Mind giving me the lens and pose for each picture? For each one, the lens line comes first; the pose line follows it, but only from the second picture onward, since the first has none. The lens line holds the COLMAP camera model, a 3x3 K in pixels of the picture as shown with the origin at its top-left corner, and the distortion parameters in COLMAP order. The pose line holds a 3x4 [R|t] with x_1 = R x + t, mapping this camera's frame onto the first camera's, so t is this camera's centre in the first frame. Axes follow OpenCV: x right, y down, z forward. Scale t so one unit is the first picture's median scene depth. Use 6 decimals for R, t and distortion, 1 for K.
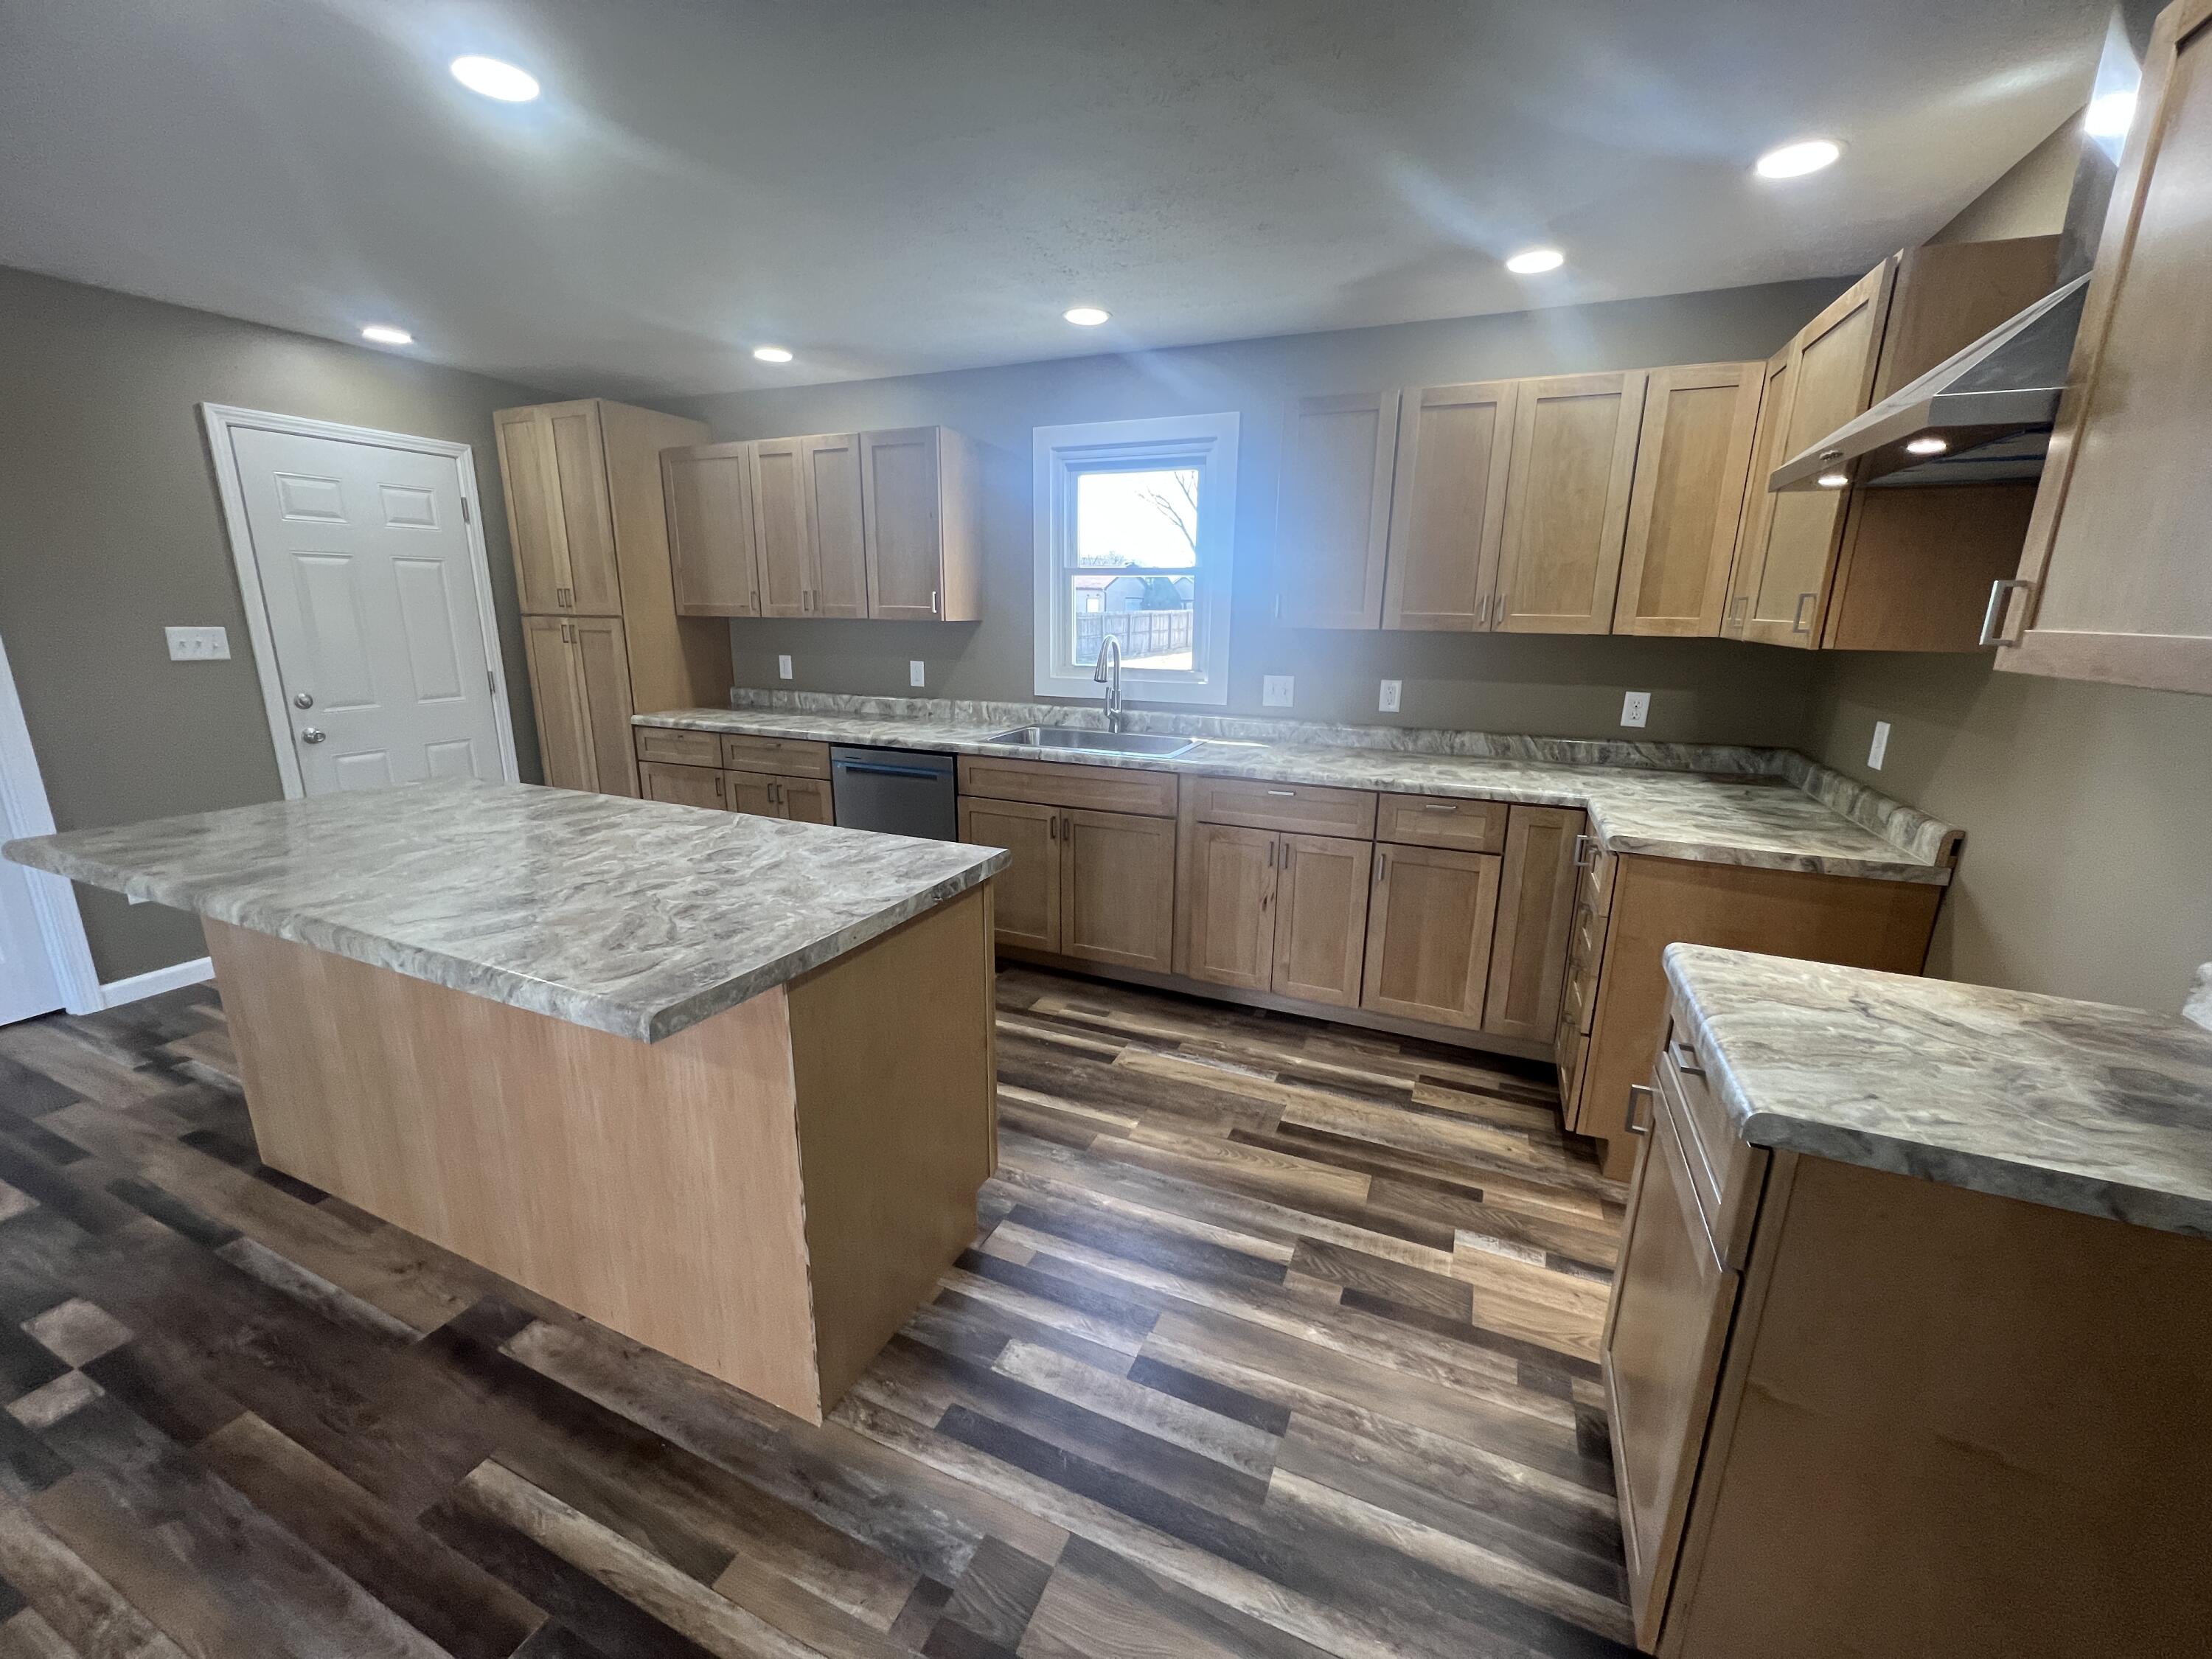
lens RADIAL K [[883.2, 0, 1101.0], [0, 883.2, 822.3], [0, 0, 1]] dist [-0.001502, -0.000092]
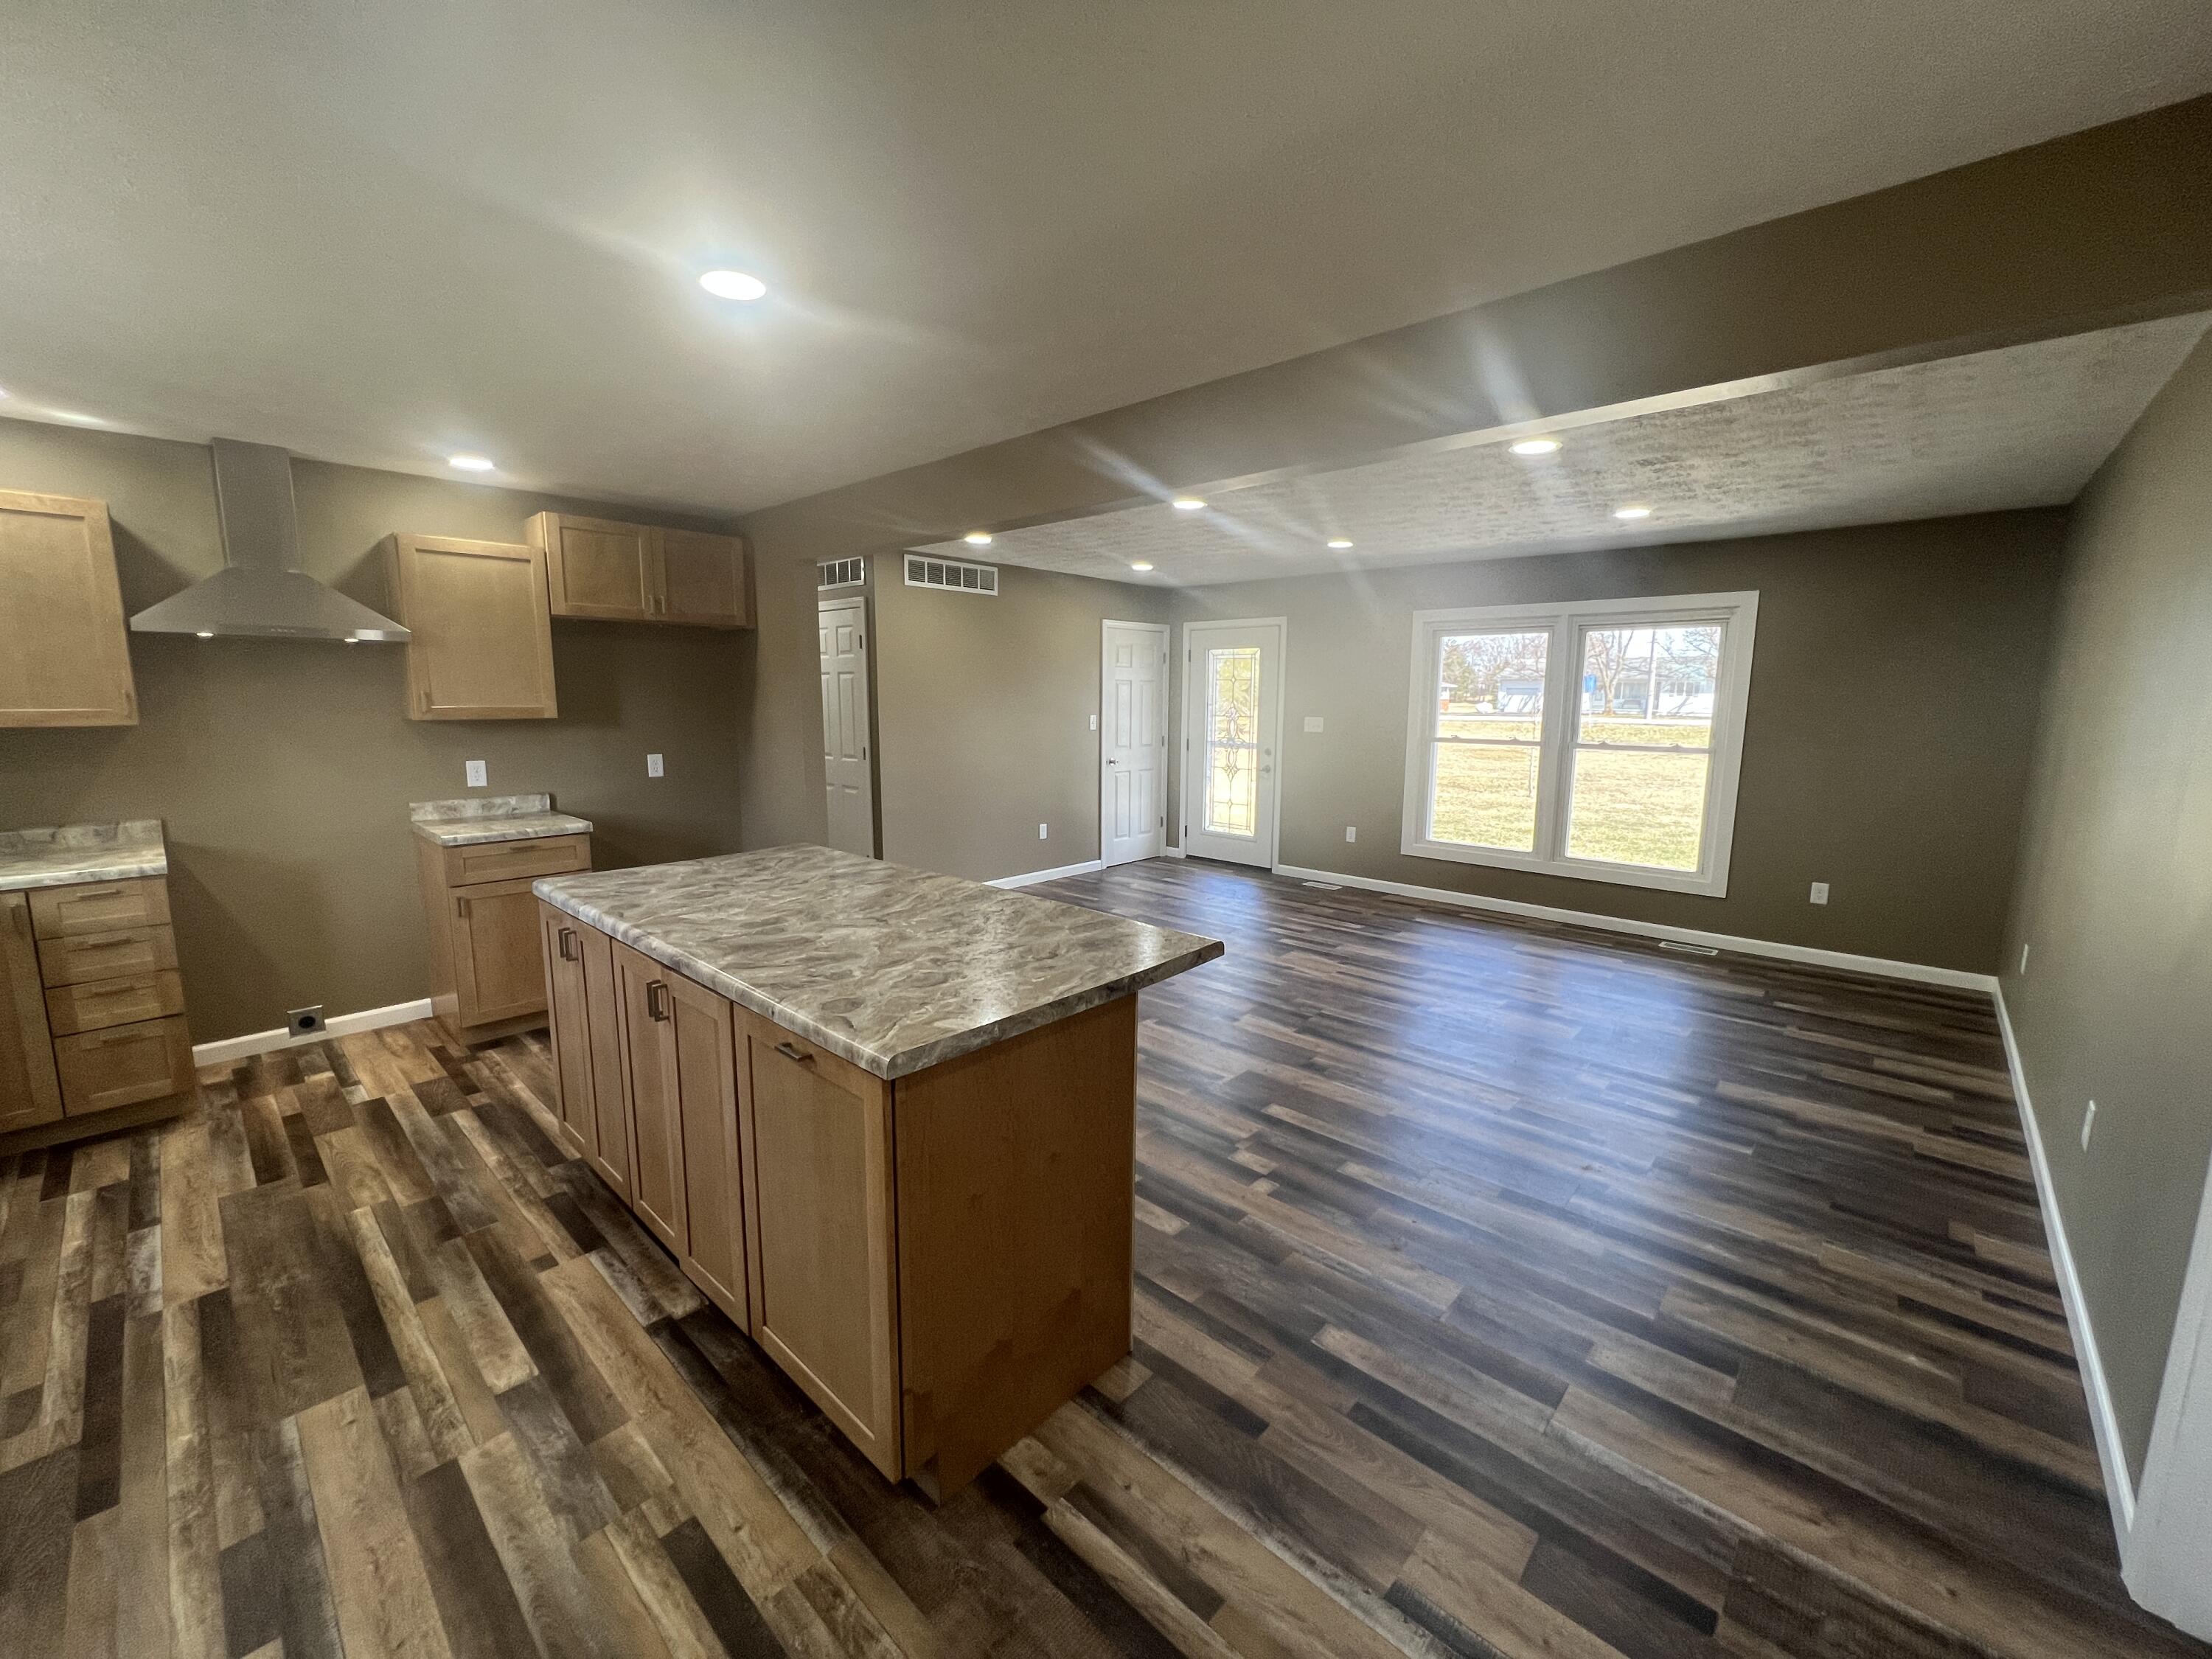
lens RADIAL K [[883.2, 0, 1101.0], [0, 883.2, 822.3], [0, 0, 1]] dist [-0.001502, -0.000092]
pose [[-0.944227, -0.065106, 0.322794, -0.961339], [0.062338, 0.927193, 0.369360, -0.355083], [-0.323340, 0.368883, -0.871422, 1.301534]]
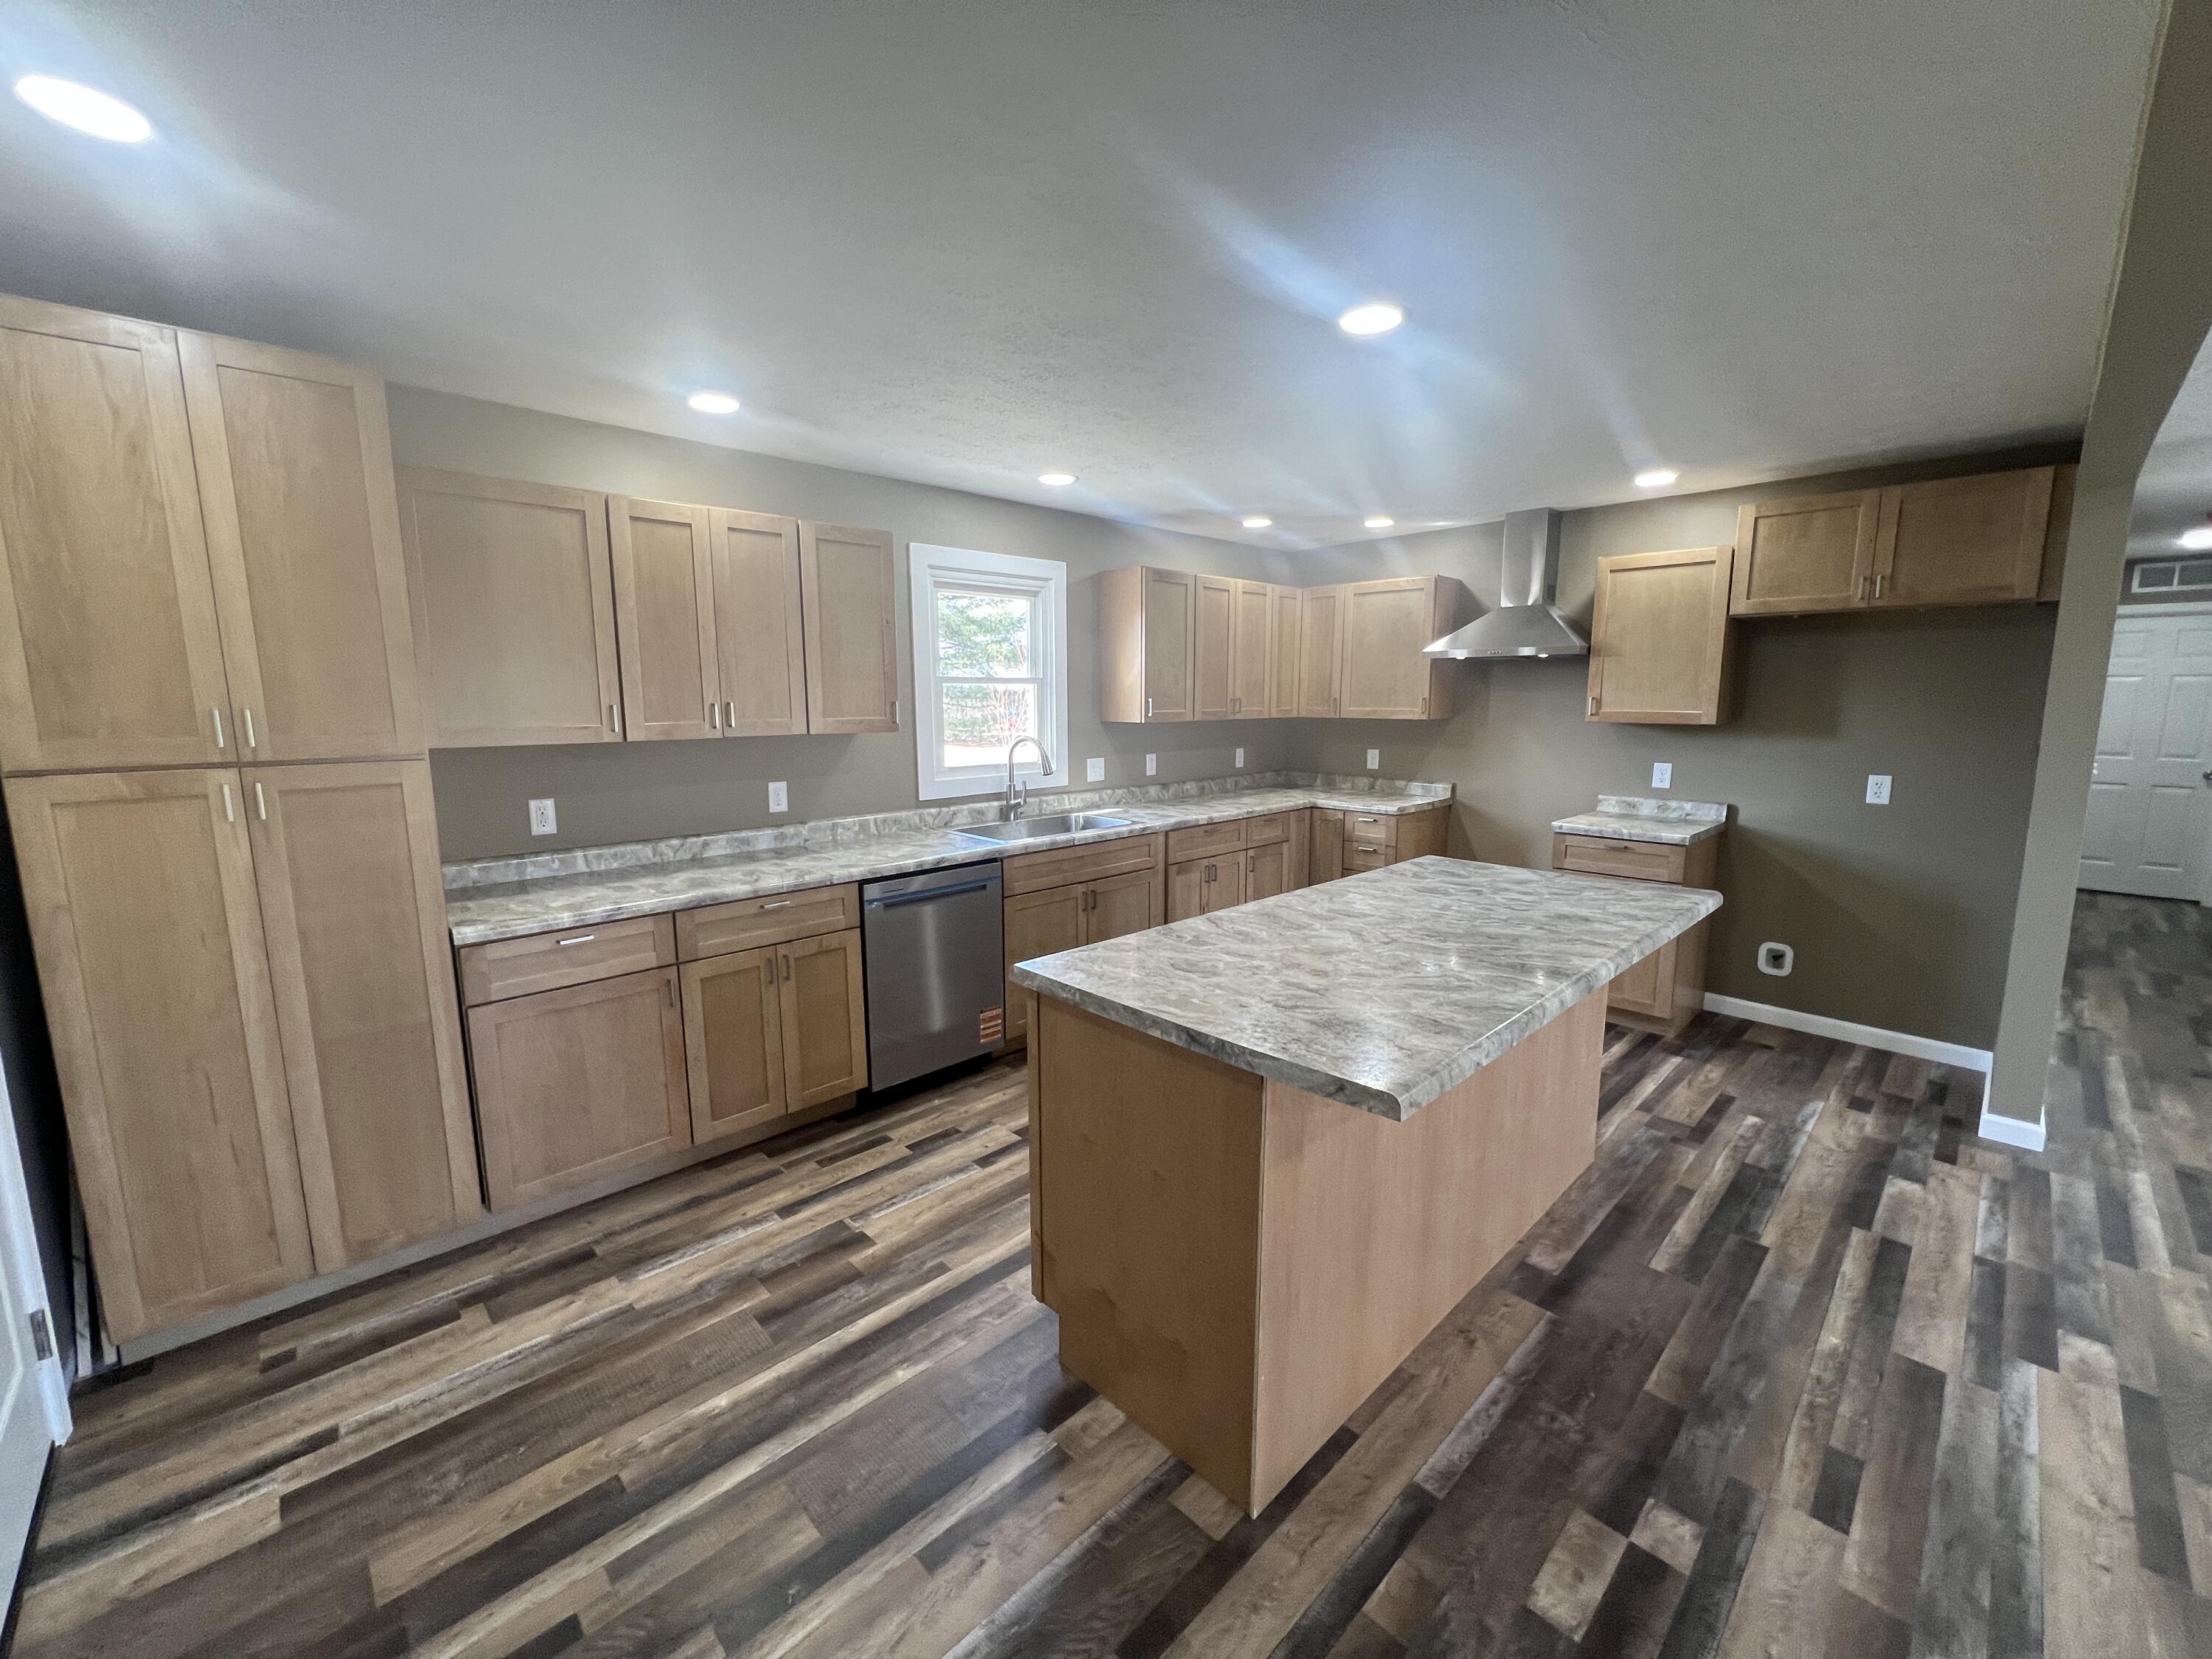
lens RADIAL K [[883.2, 0, 1101.0], [0, 883.2, 822.3], [0, 0, 1]] dist [-0.001502, -0.000092]
pose [[0.383970, -0.145245, 0.911850, -1.280281], [0.229274, 0.971619, 0.058221, -0.185216], [-0.894428, 0.186708, 0.406374, 0.588786]]
